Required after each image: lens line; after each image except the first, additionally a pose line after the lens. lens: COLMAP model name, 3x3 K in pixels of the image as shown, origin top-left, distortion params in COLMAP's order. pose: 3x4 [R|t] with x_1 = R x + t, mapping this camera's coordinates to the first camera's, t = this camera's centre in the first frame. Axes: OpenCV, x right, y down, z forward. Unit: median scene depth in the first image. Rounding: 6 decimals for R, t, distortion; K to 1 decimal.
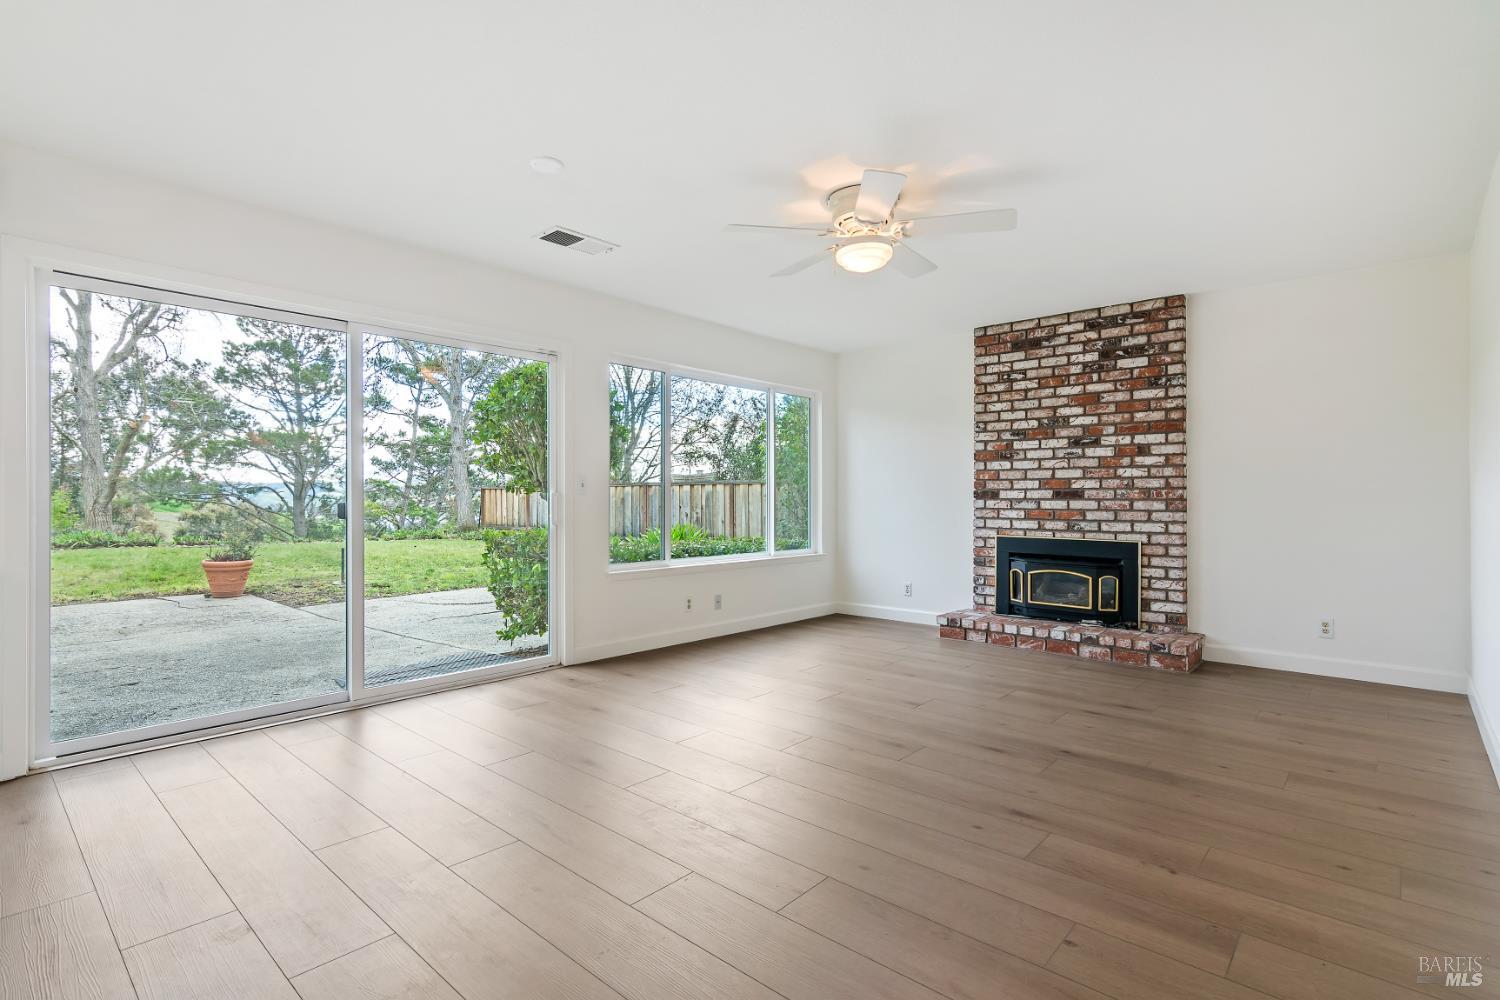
lens RADIAL K [[734.6, 0, 748.2], [0, 734.6, 493.8], [0, 0, 1]] dist [-0.000204, -0.000297]
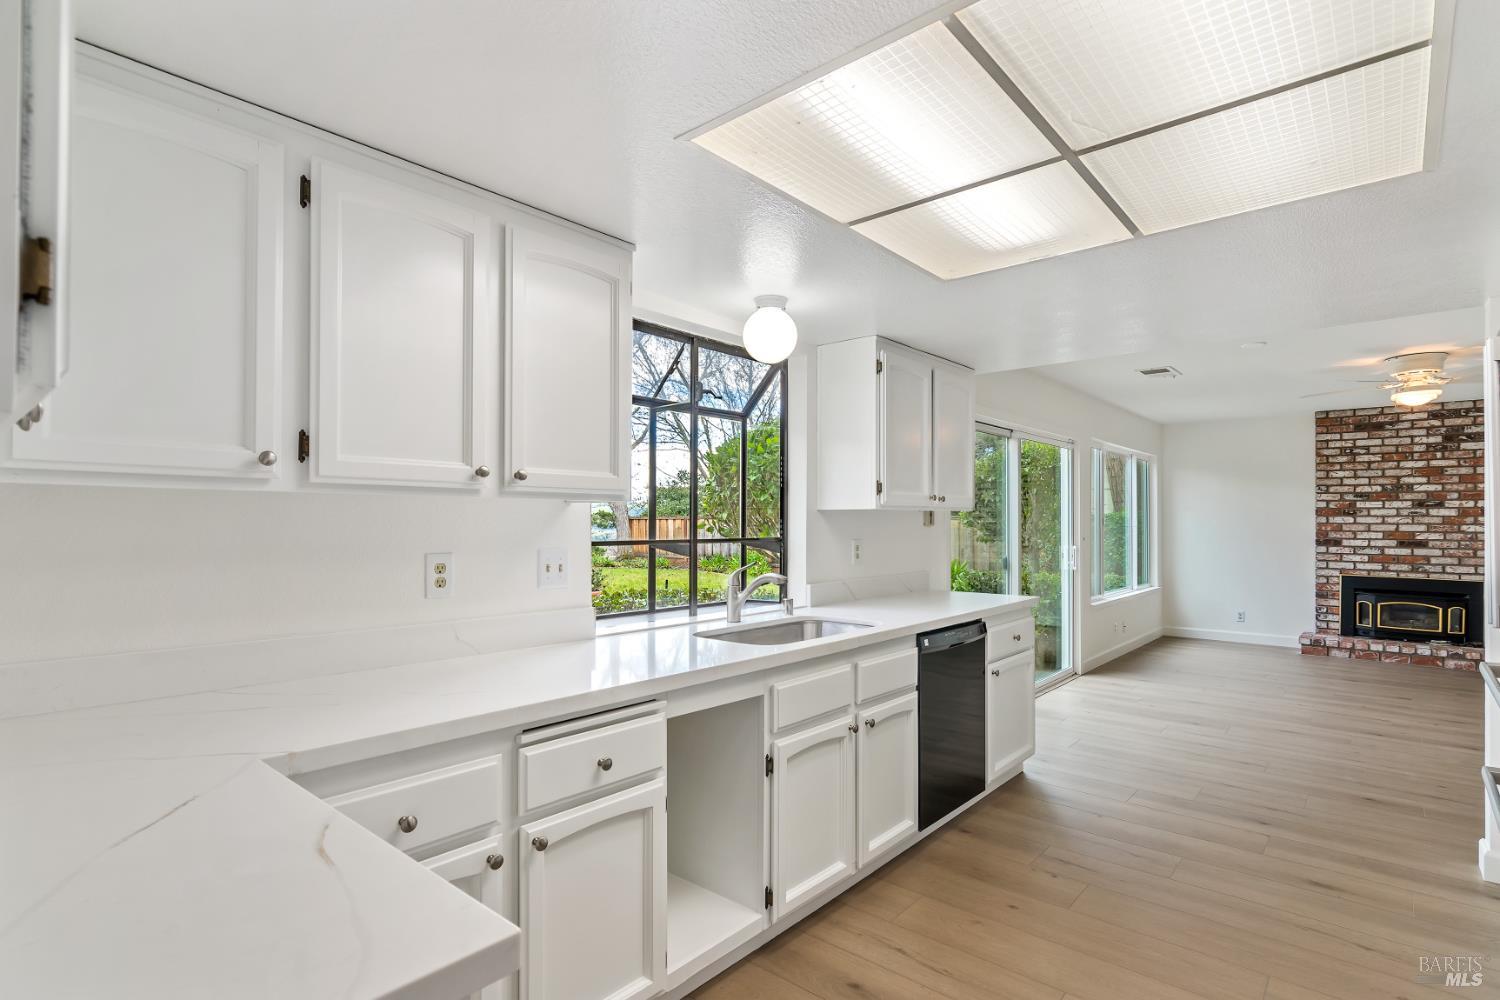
lens RADIAL K [[734.6, 0, 752.2], [0, 734.6, 512.2], [0, 0, 1]] dist [-0.000204, -0.000297]
pose [[0.999656, -0.000530, 0.026229, -0.749204], [0.000559, 0.999999, -0.001100, -0.053250], [-0.026228, 0.001114, 0.999655, -0.264618]]
